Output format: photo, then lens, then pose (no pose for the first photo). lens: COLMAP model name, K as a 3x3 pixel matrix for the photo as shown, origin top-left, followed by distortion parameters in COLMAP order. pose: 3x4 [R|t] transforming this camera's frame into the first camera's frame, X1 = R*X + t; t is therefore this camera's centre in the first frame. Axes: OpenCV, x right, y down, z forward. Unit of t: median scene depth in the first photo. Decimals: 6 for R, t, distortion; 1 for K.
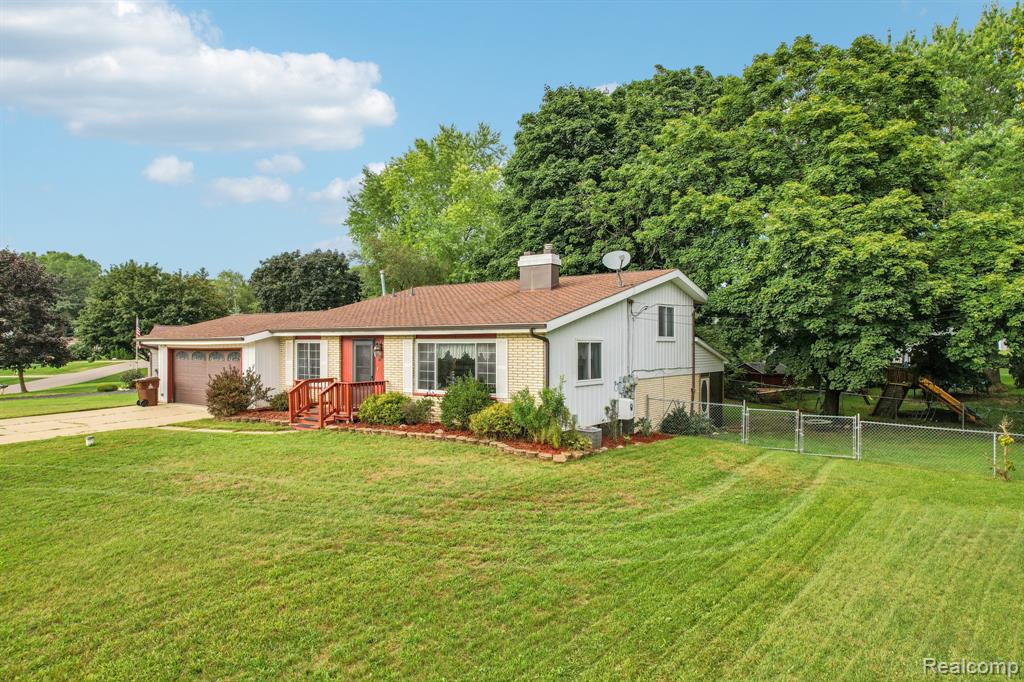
lens RADIAL K [[663.3, 0, 512.0], [0, 663.3, 341.0], [0, 0, 1]] dist [-0.080772, 0.073035]
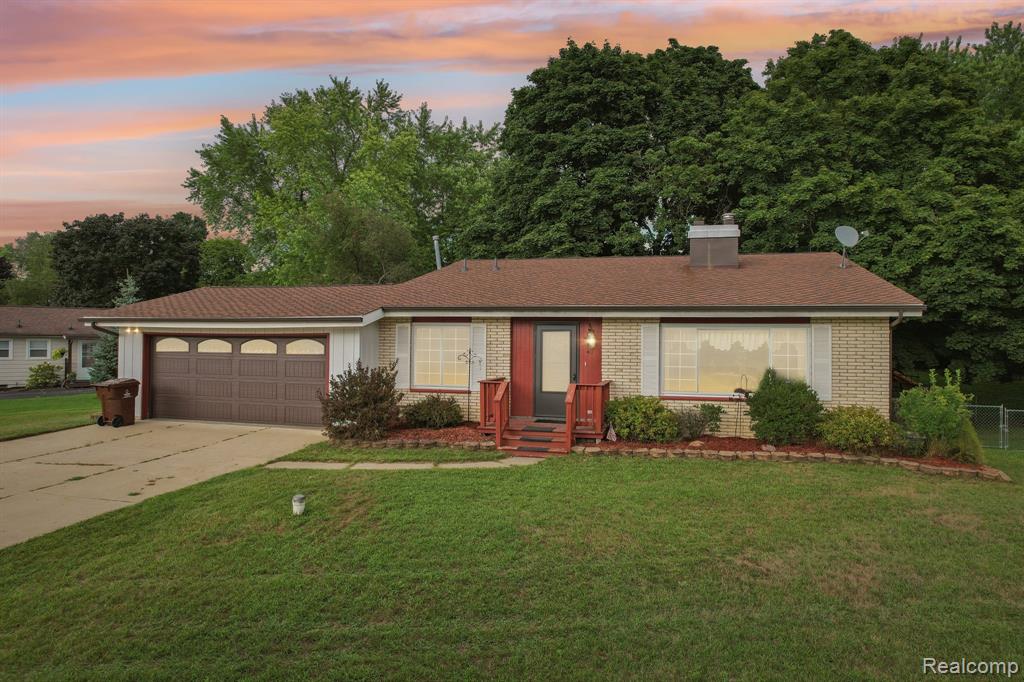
lens RADIAL K [[673.3, 0, 511.8], [0, 673.3, 311.6], [0, 0, 1]] dist [-0.044164, 0.000179]
pose [[0.933408, 0.024361, 0.357988, -0.438538], [-0.010998, 0.999166, -0.039316, 0.011758], [-0.358648, 0.032761, 0.932898, 0.277209]]
